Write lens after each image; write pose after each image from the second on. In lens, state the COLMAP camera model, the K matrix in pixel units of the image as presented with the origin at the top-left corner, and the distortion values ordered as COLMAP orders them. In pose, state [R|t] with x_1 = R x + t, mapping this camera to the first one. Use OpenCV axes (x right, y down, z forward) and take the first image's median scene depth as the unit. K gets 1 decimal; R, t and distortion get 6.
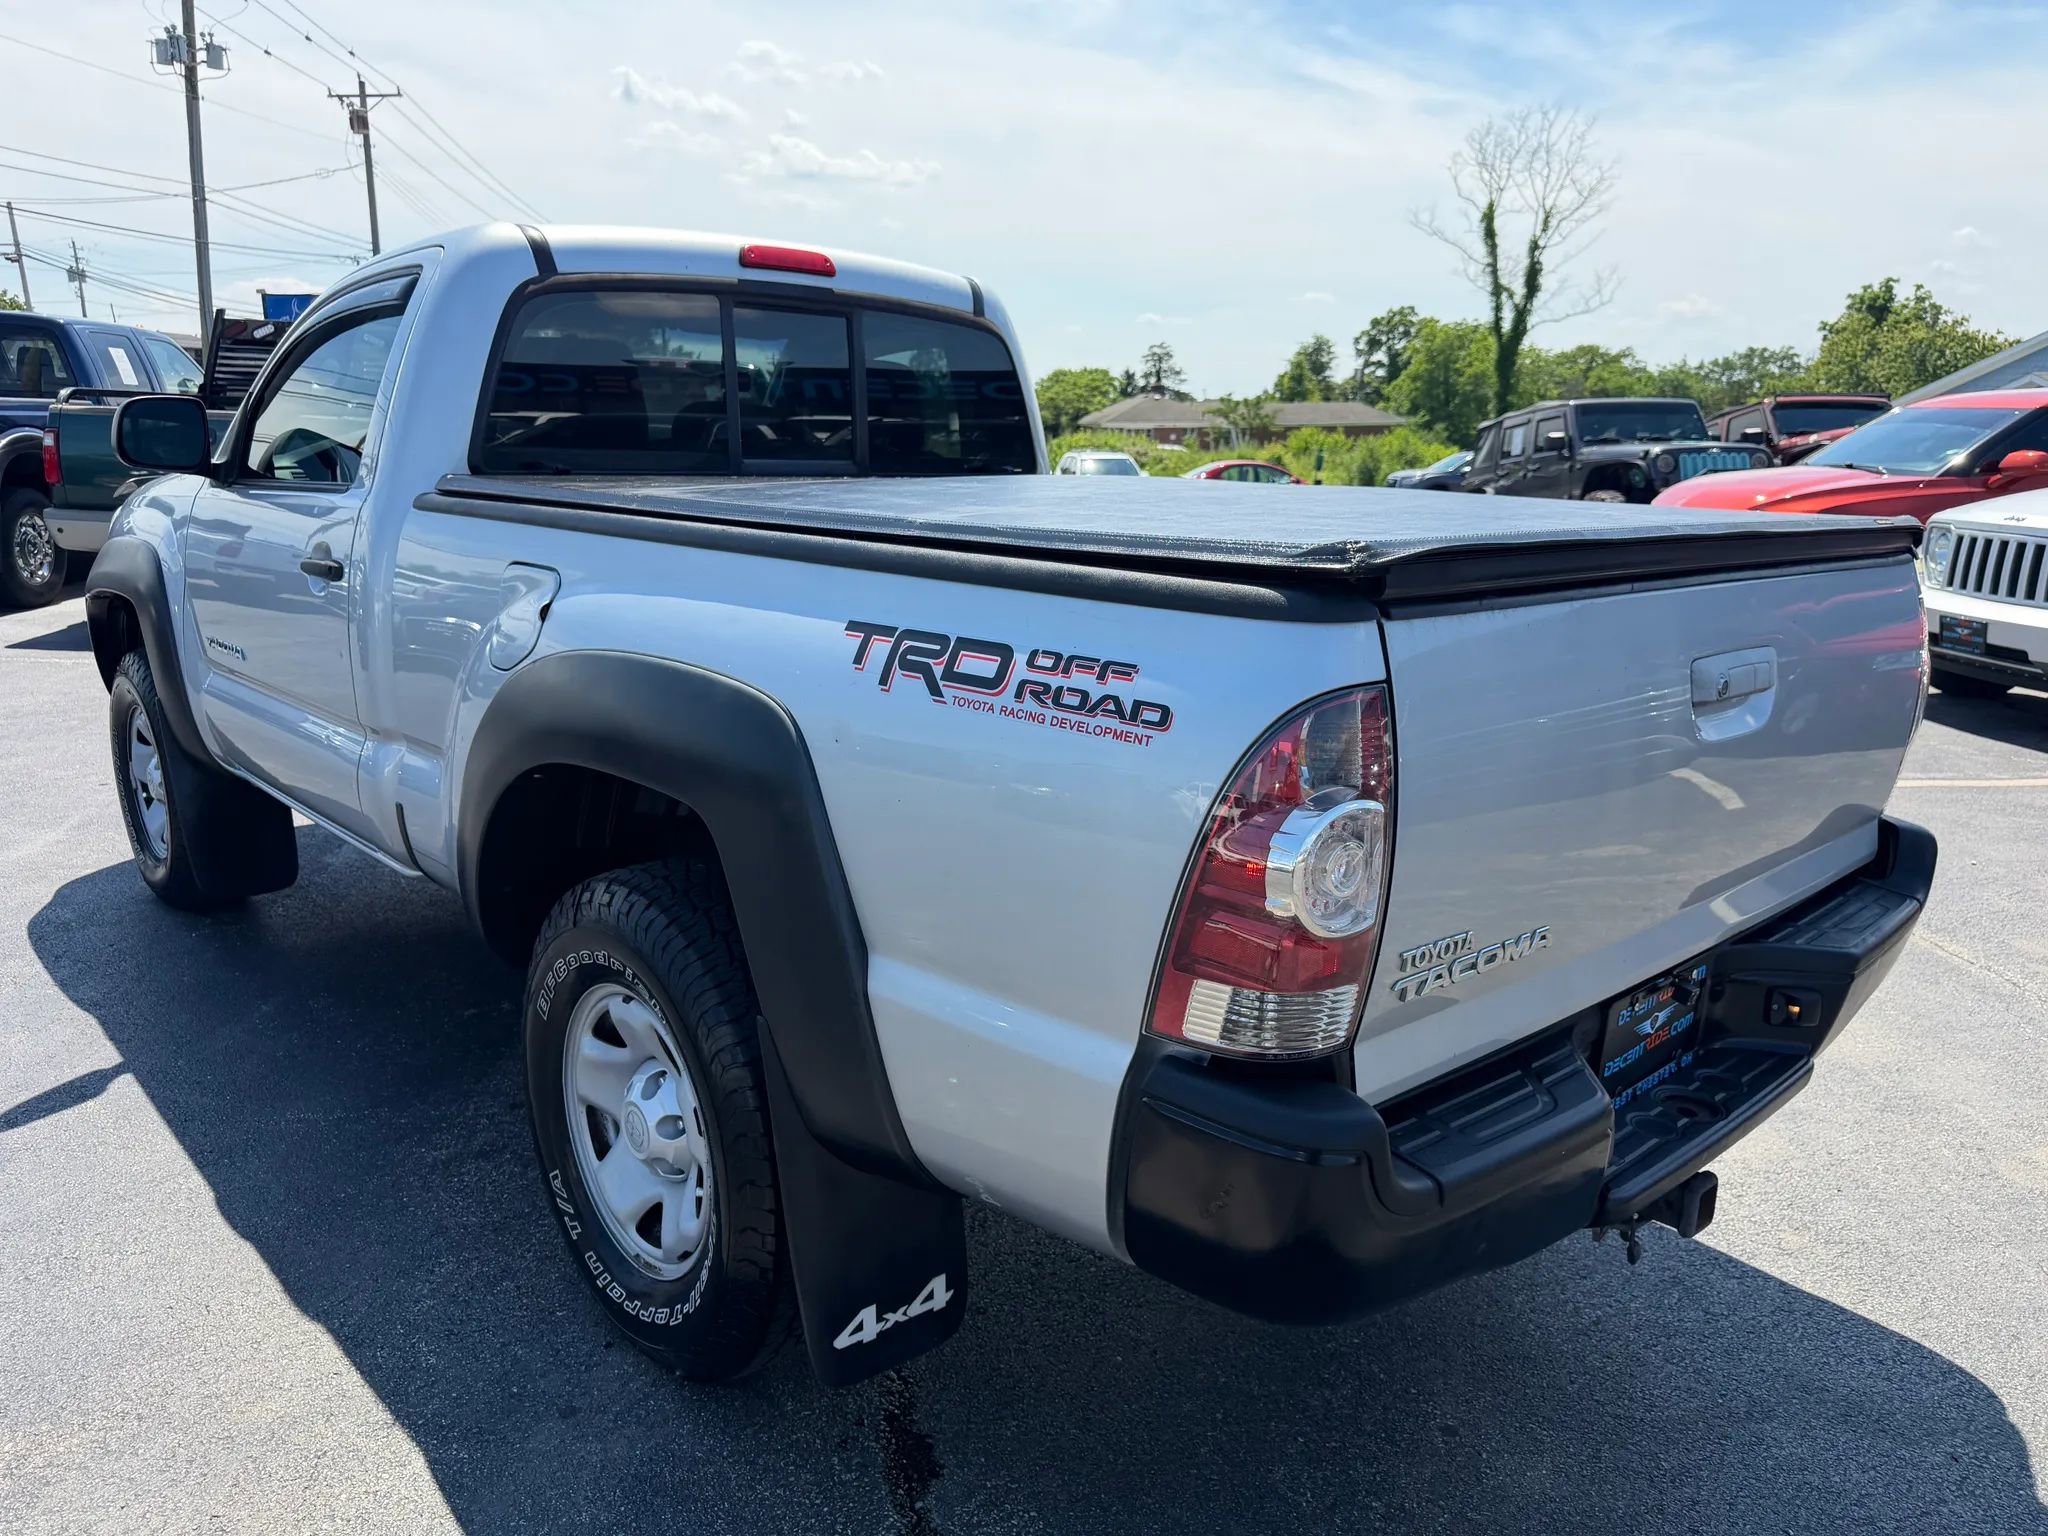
lens RADIAL K [[1448.5, 0, 1024.7], [0, 1448.5, 742.9], [0, 0, 1]] dist [0.032340, -0.031763]
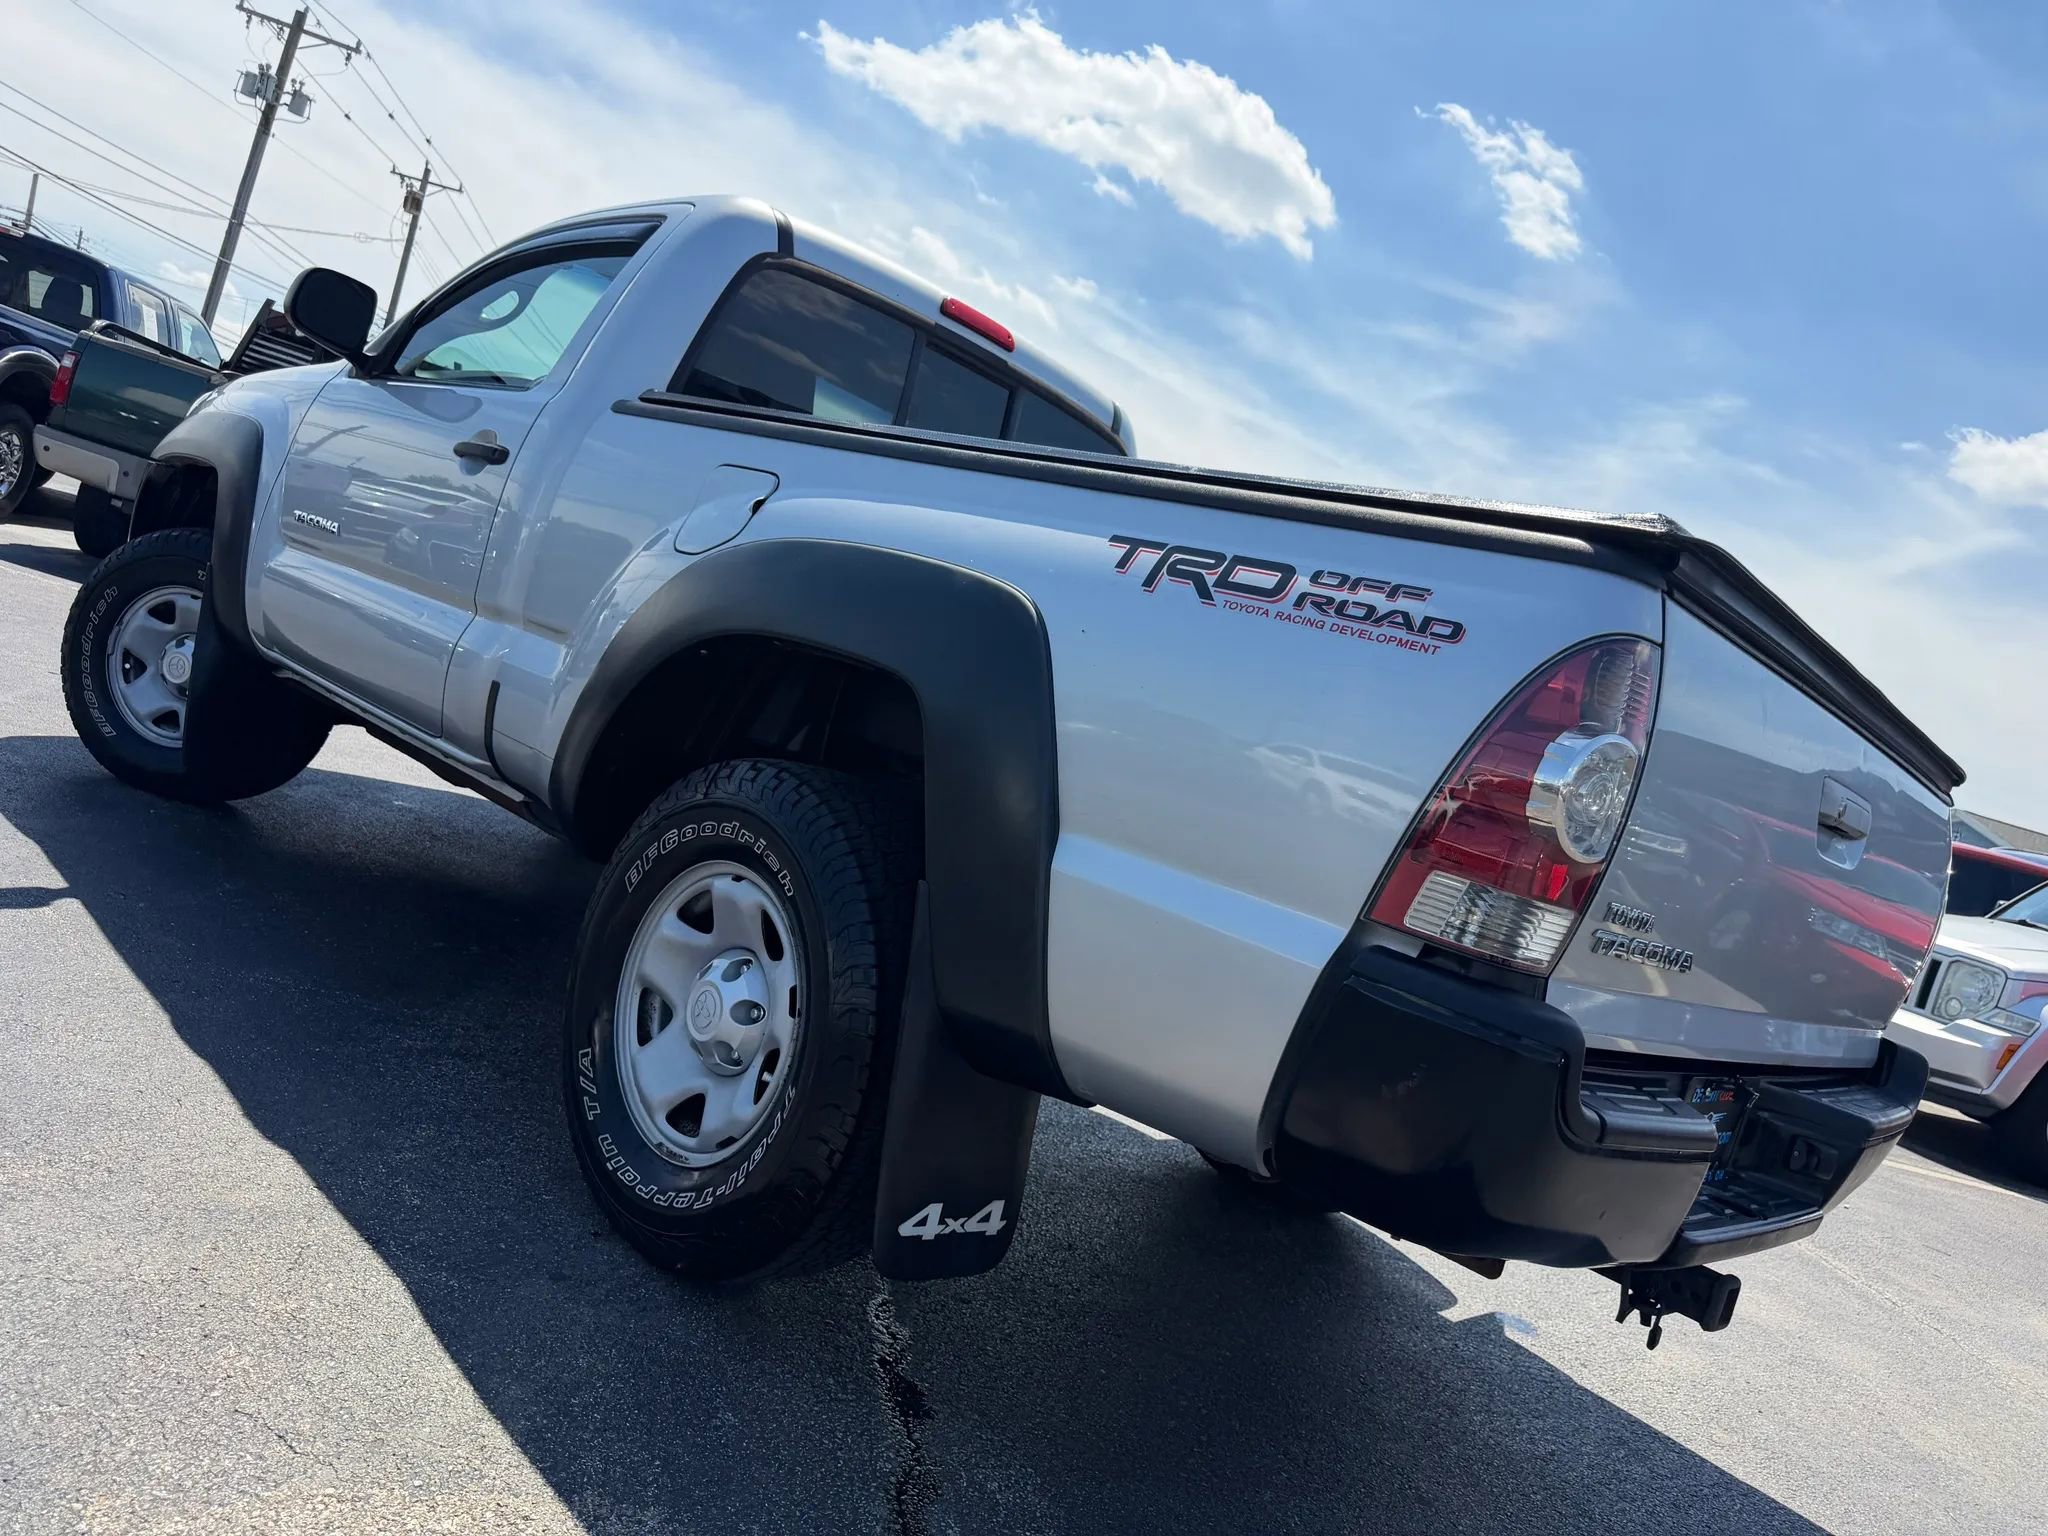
lens RADIAL K [[1447.8, 0, 1037.3], [0, 1447.8, 754.7], [0, 0, 1]] dist [0.022968, -0.024798]
pose [[0.962293, 0.261823, 0.073760, -0.126049], [-0.246783, 0.954377, -0.168113, 0.158504], [-0.114410, 0.143571, 0.983004, -0.016691]]
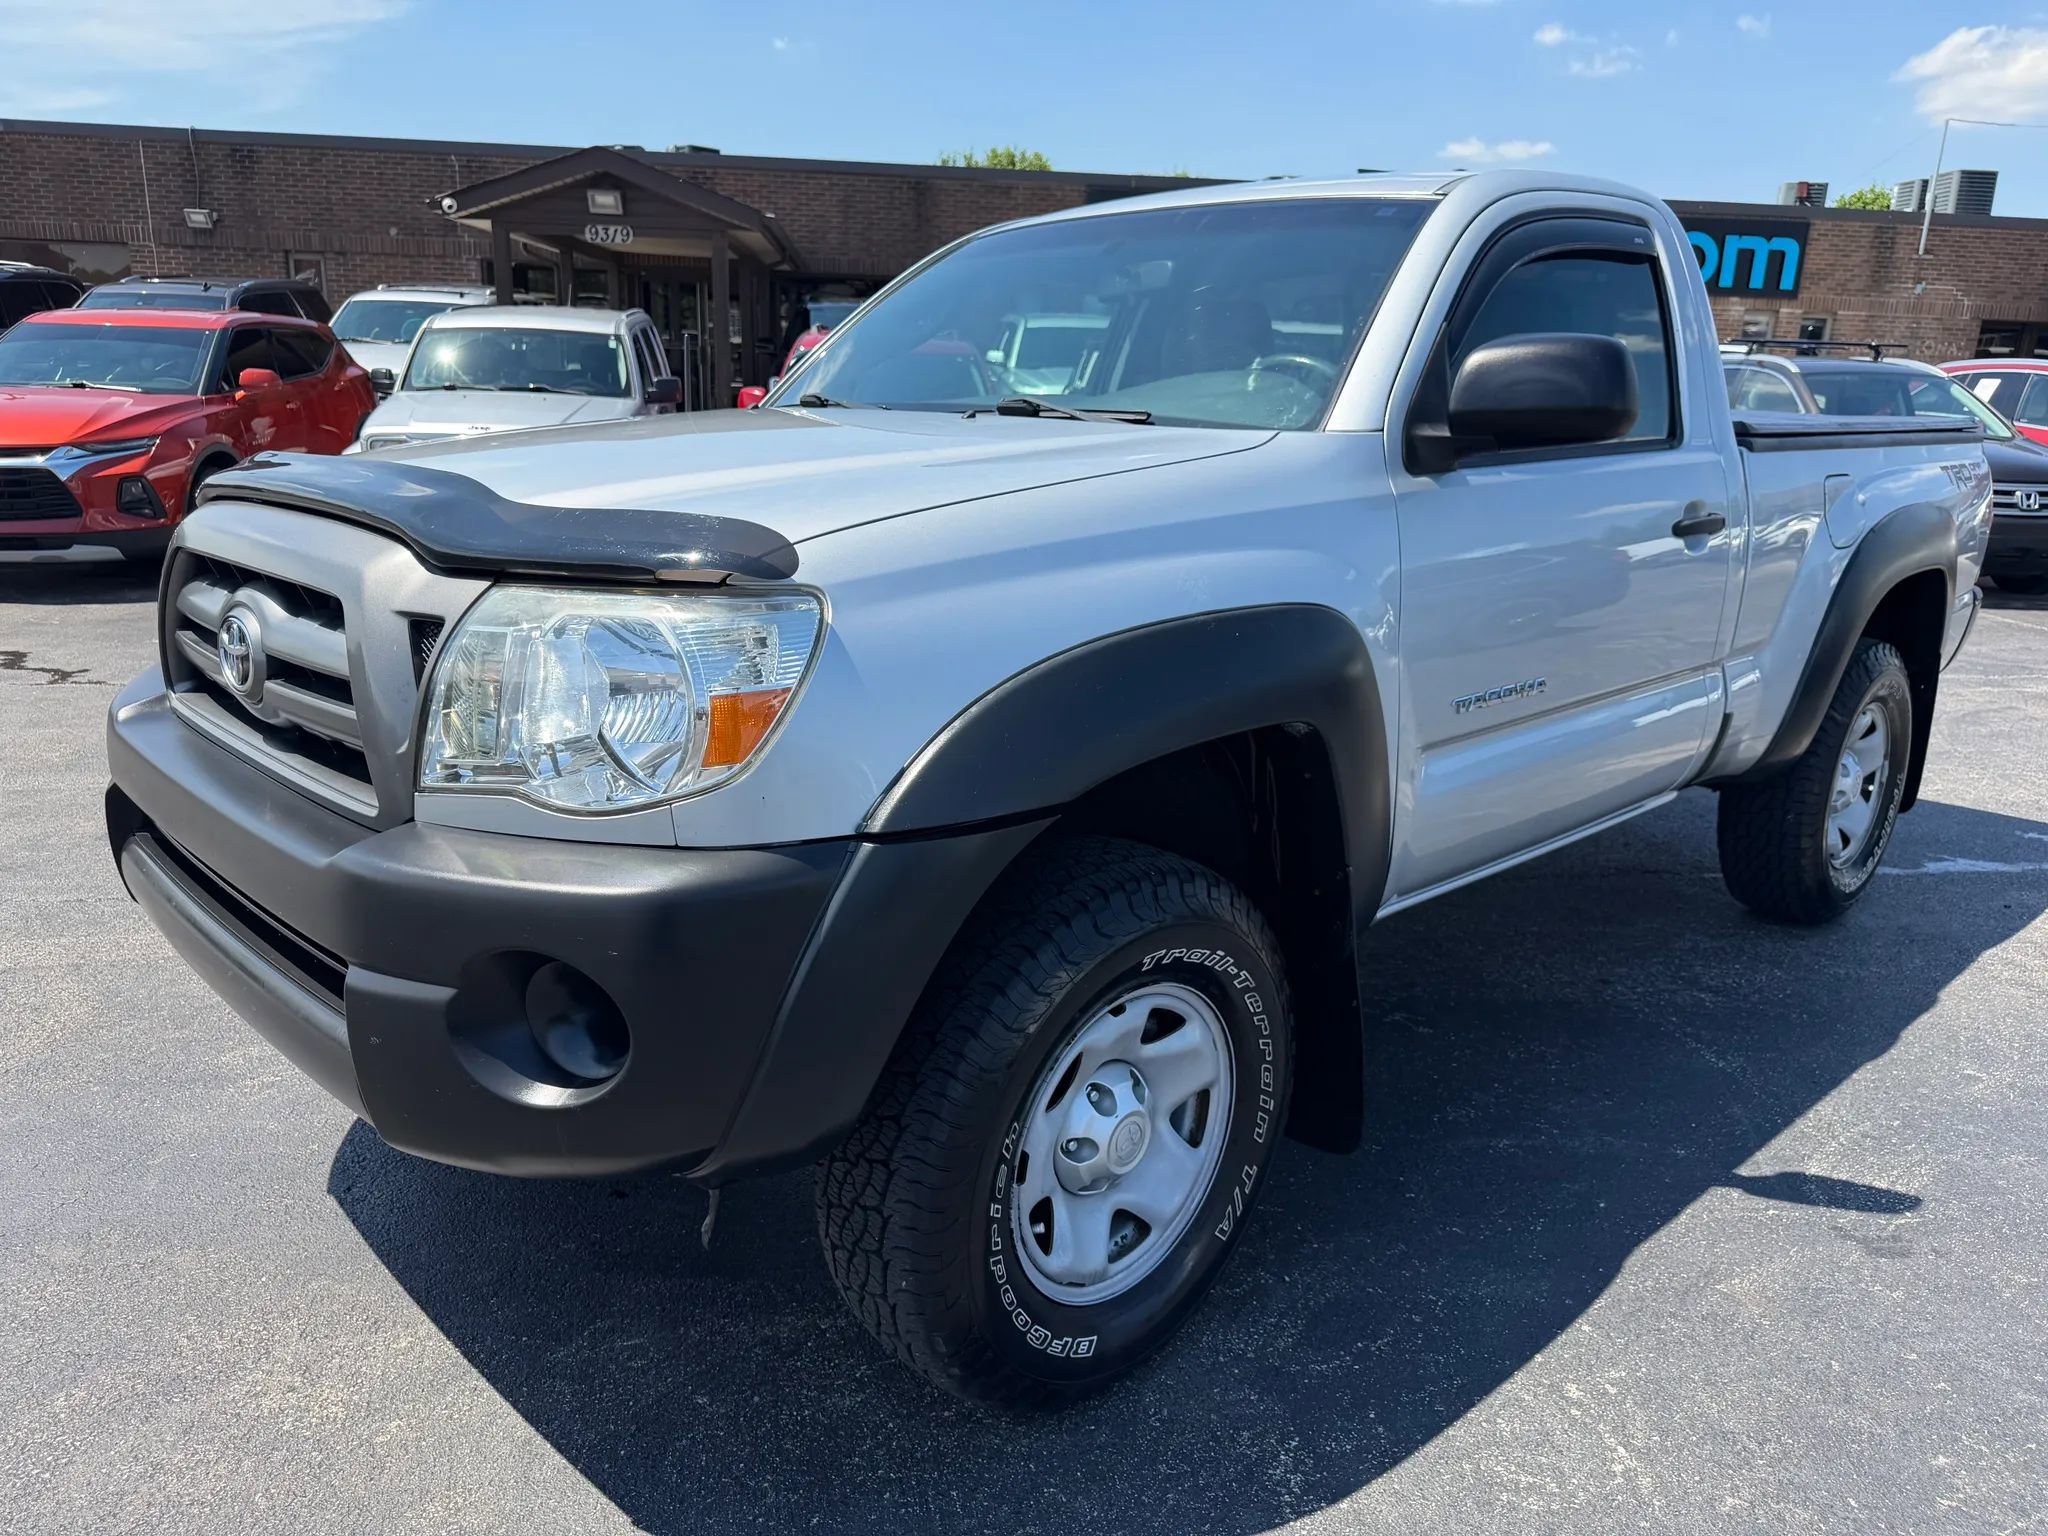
lens RADIAL K [[1461.9, 0, 1024.3], [0, 1461.9, 749.6], [0, 0, 1]] dist [0.000793, -0.003341]
pose [[-0.009130, -0.258071, 0.966083, -1.482833], [0.191867, 0.947720, 0.254978, -0.317782], [-0.981378, 0.187687, 0.040863, 1.439893]]
